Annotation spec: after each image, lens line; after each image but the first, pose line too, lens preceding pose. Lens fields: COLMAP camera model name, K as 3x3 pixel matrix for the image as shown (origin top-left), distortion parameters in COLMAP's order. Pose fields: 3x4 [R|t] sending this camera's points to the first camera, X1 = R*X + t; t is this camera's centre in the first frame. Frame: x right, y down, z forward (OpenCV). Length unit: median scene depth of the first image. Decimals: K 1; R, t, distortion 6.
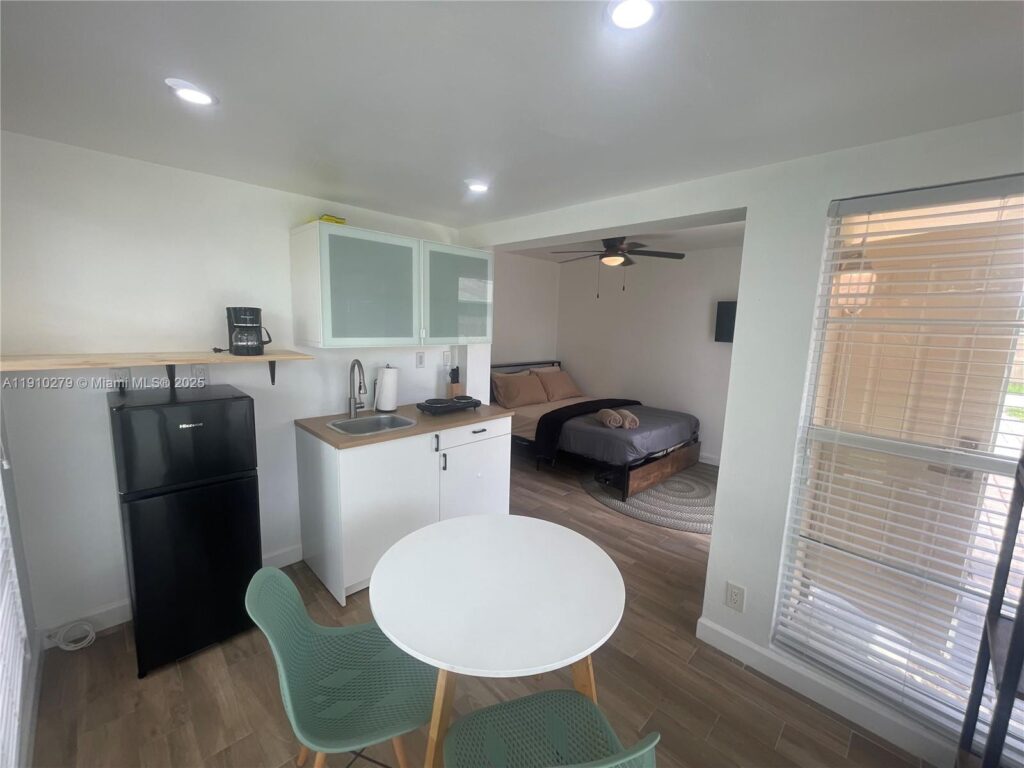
lens RADIAL K [[418.0, 0, 518.2], [0, 418.0, 382.6], [0, 0, 1]] dist [-0.012817, -0.000016]
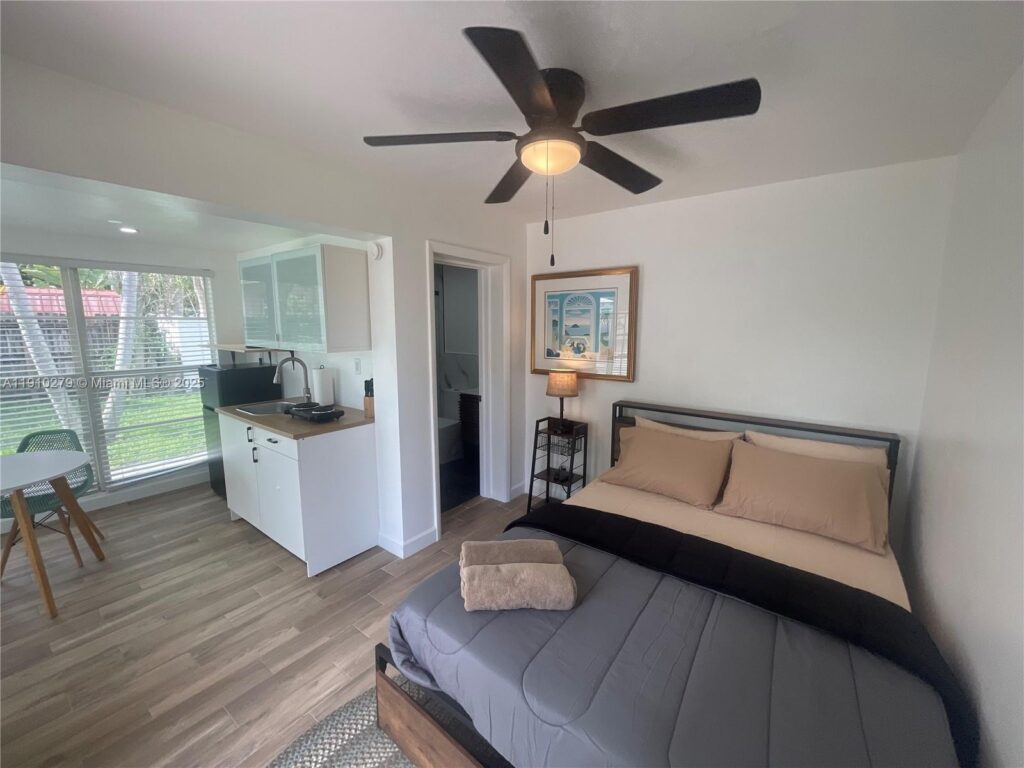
lens RADIAL K [[418.0, 0, 518.2], [0, 418.0, 382.6], [0, 0, 1]] dist [-0.012817, -0.000016]
pose [[0.129292, 0.116265, -0.984767, 0.466423], [-0.147940, 0.984250, 0.096780, -0.098302], [0.980509, 0.133173, 0.144456, 0.724158]]
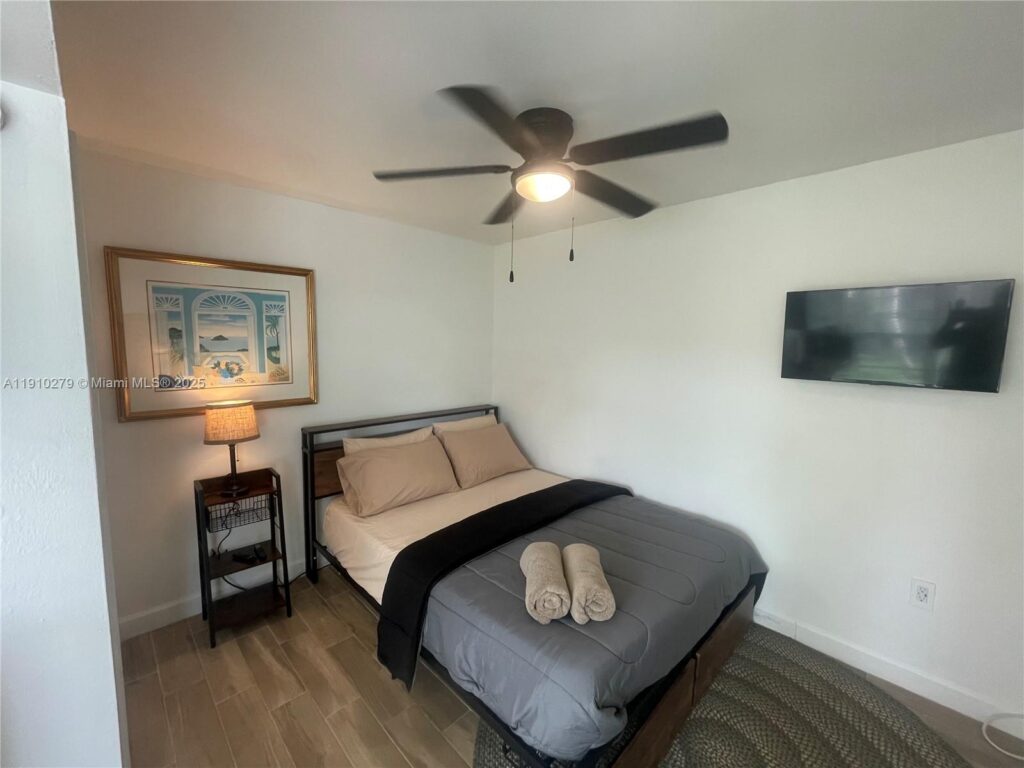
lens RADIAL K [[418.0, 0, 518.2], [0, 418.0, 382.6], [0, 0, 1]] dist [-0.012817, -0.000016]
pose [[0.999930, -0.008323, -0.008448, 0.156344], [0.007870, 0.998601, -0.052290, -0.063010], [0.008872, 0.052219, 0.998596, 0.463206]]
